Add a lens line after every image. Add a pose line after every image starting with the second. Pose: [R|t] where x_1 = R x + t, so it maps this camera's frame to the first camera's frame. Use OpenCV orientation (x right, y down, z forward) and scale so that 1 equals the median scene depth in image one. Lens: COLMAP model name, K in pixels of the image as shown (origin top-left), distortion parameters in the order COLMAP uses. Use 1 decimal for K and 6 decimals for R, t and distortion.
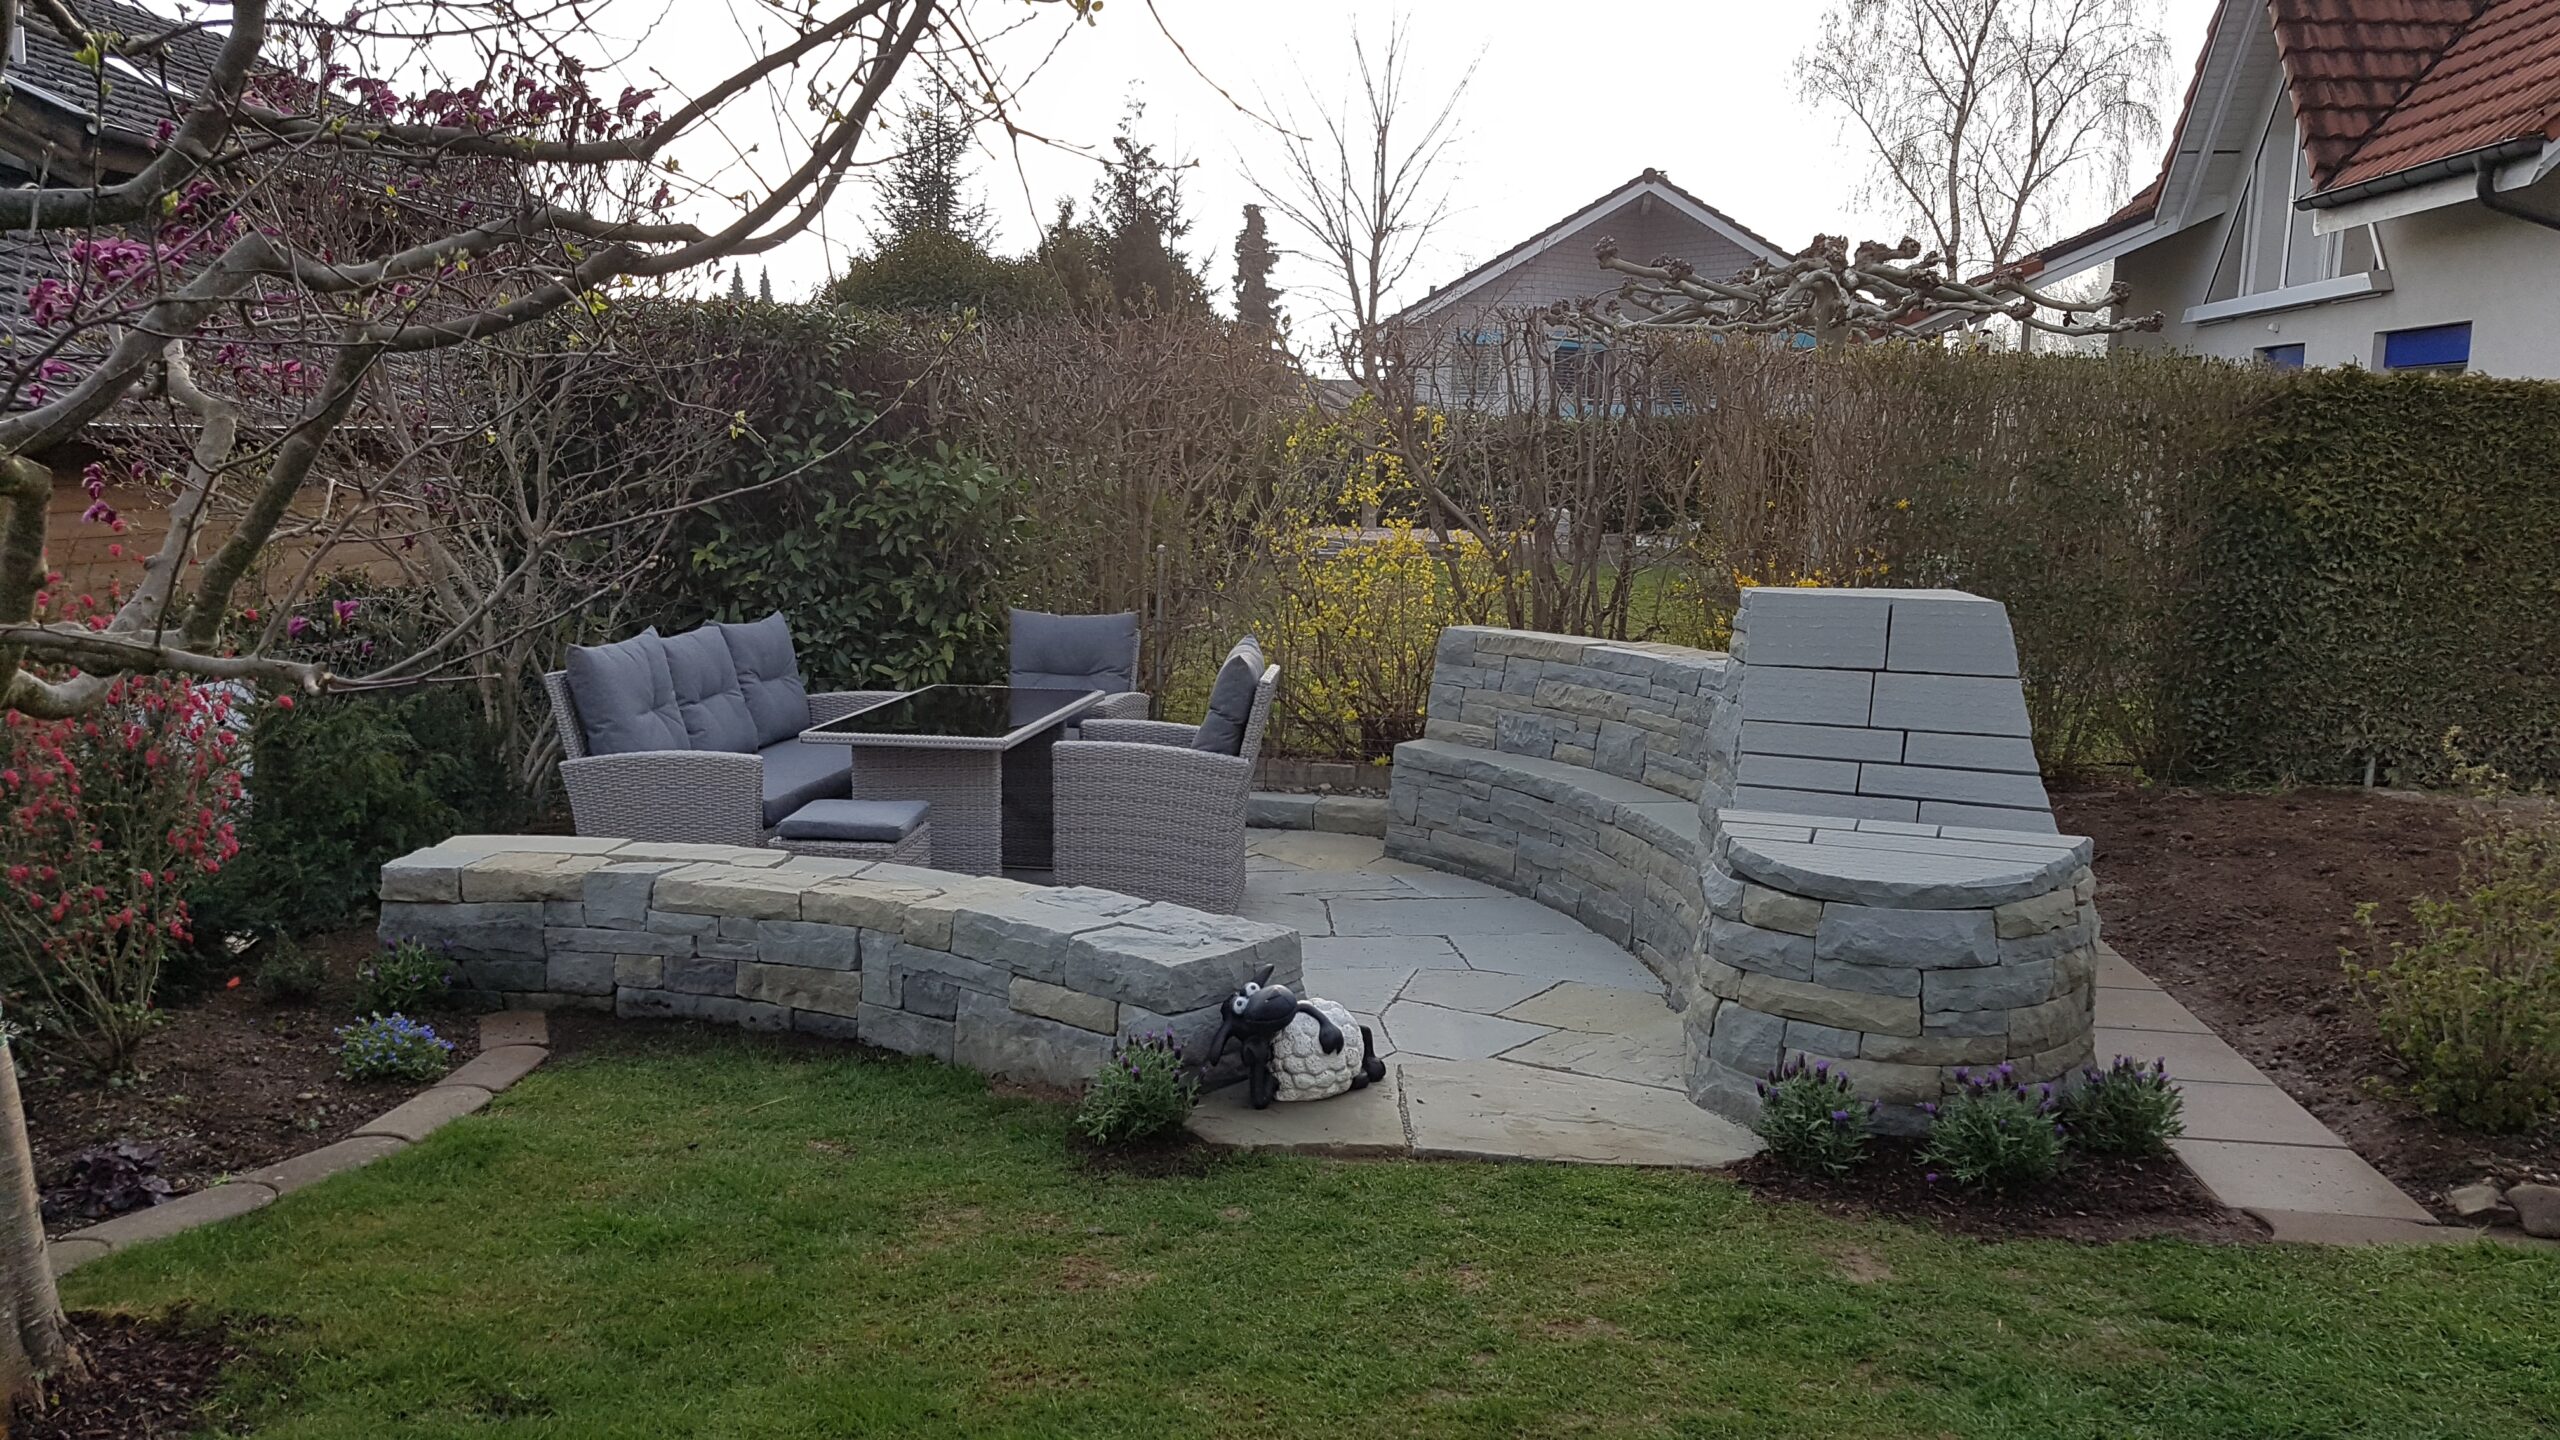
lens RADIAL K [[1974.2, 0, 1276.6], [0, 1974.2, 707.5], [0, 0, 1]] dist [0.007477, -0.005307]
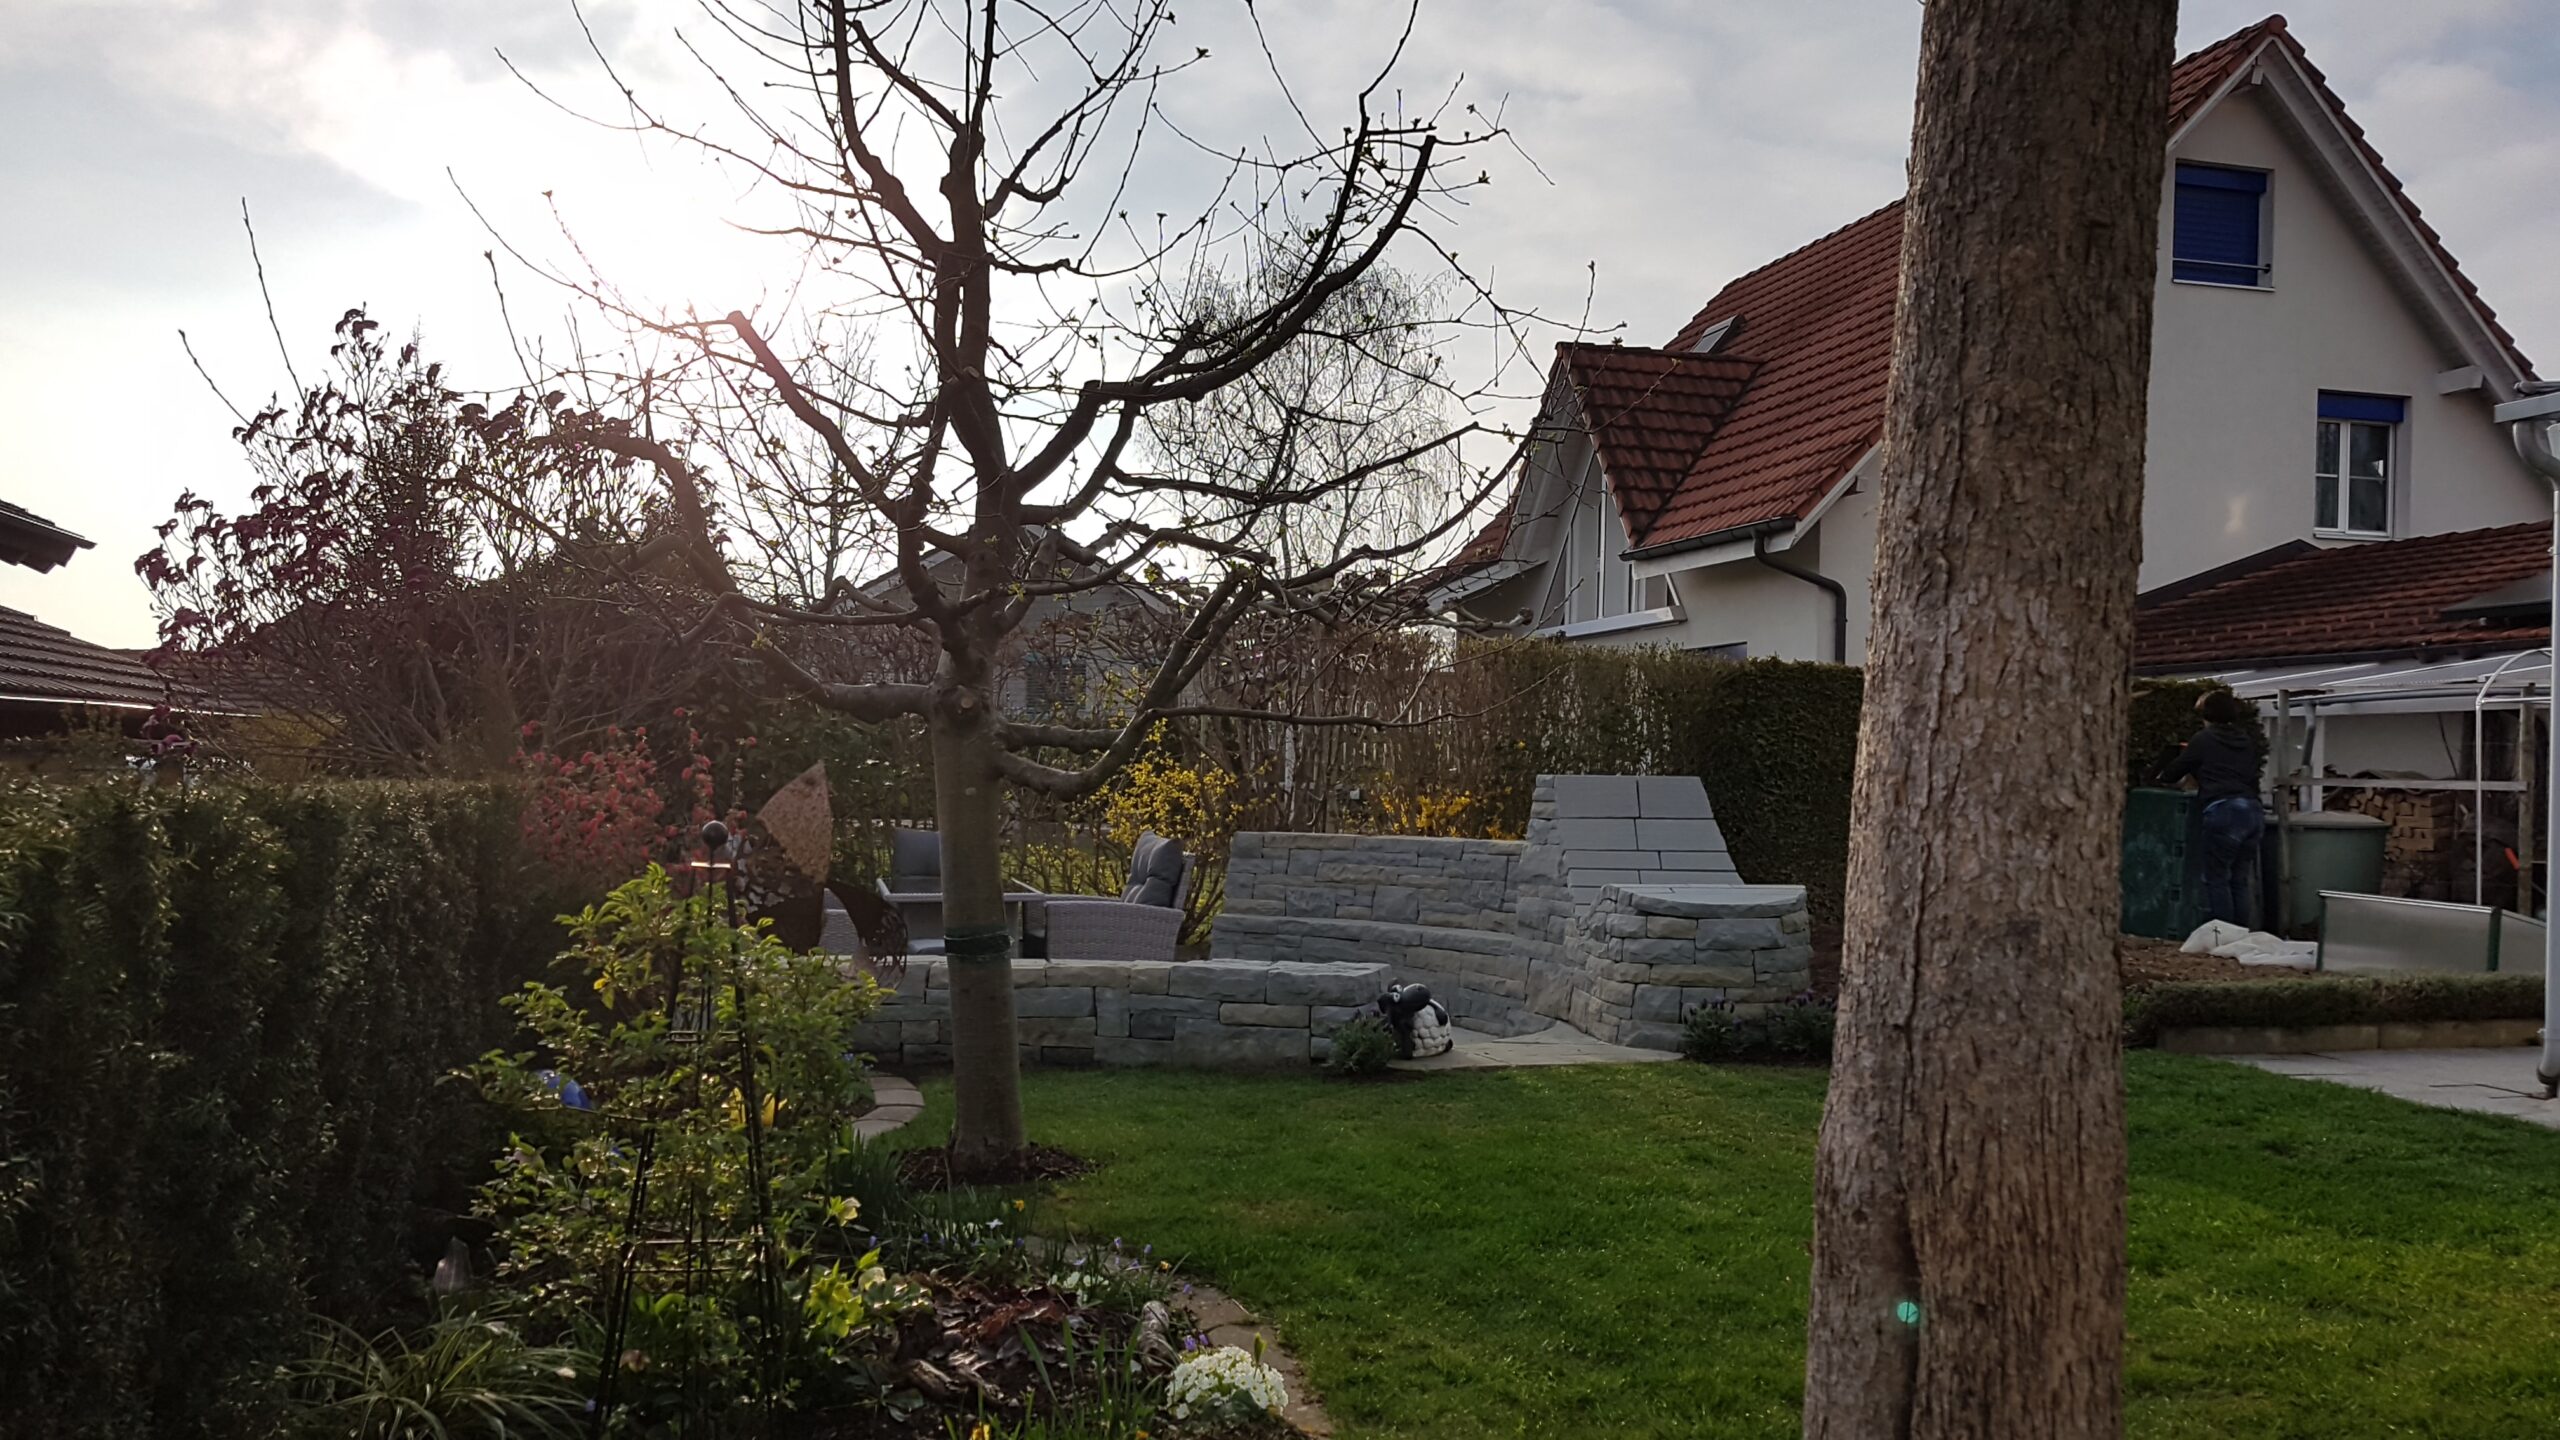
lens RADIAL K [[1974.2, 0, 1295.0], [0, 1974.2, 734.3], [0, 0, 1]] dist [0.007477, -0.005307]
pose [[0.928640, 0.002656, 0.370972, -0.455753], [0.052378, 0.989019, -0.138196, 0.099453], [-0.367265, 0.147766, 0.918304, -0.342723]]
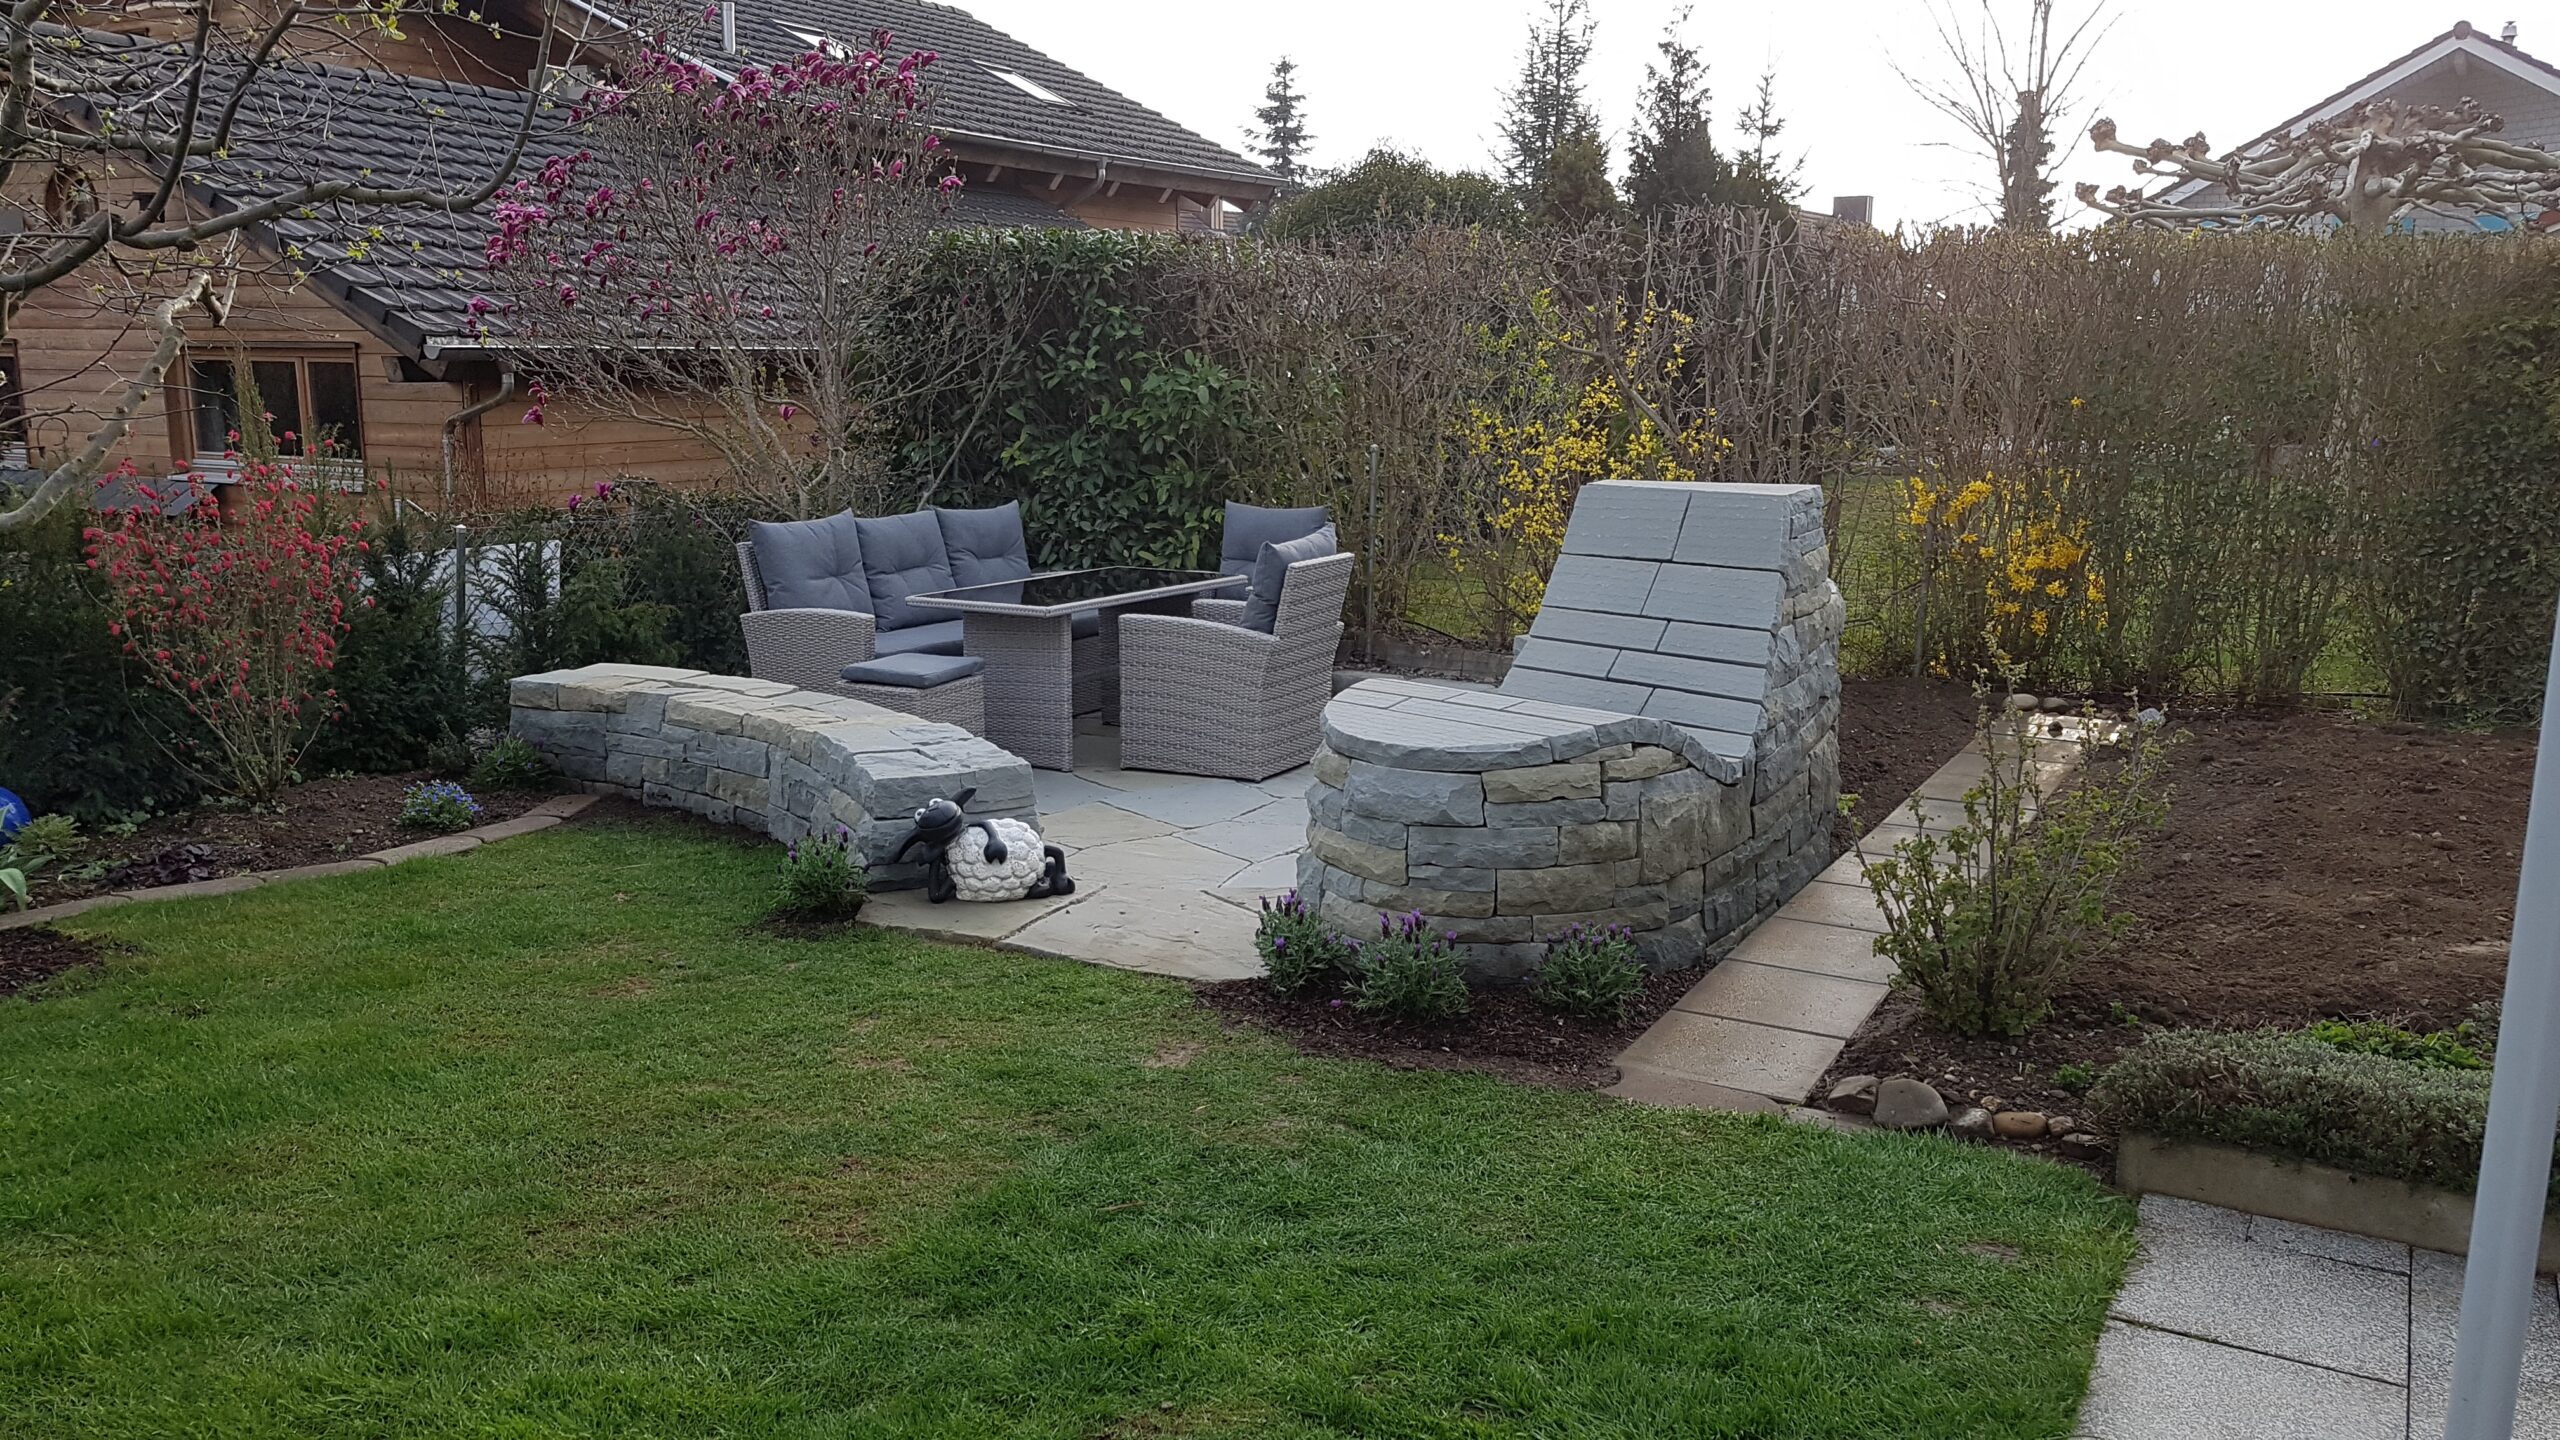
lens RADIAL K [[1974.2, 0, 1278.5], [0, 1974.2, 709.2], [0, 0, 1]] dist [0.007477, -0.005307]
pose [[0.921807, 0.055012, -0.383725, 0.405334], [-0.038030, 0.997938, 0.051710, 0.009568], [0.385778, -0.033073, 0.921998, -0.016160]]
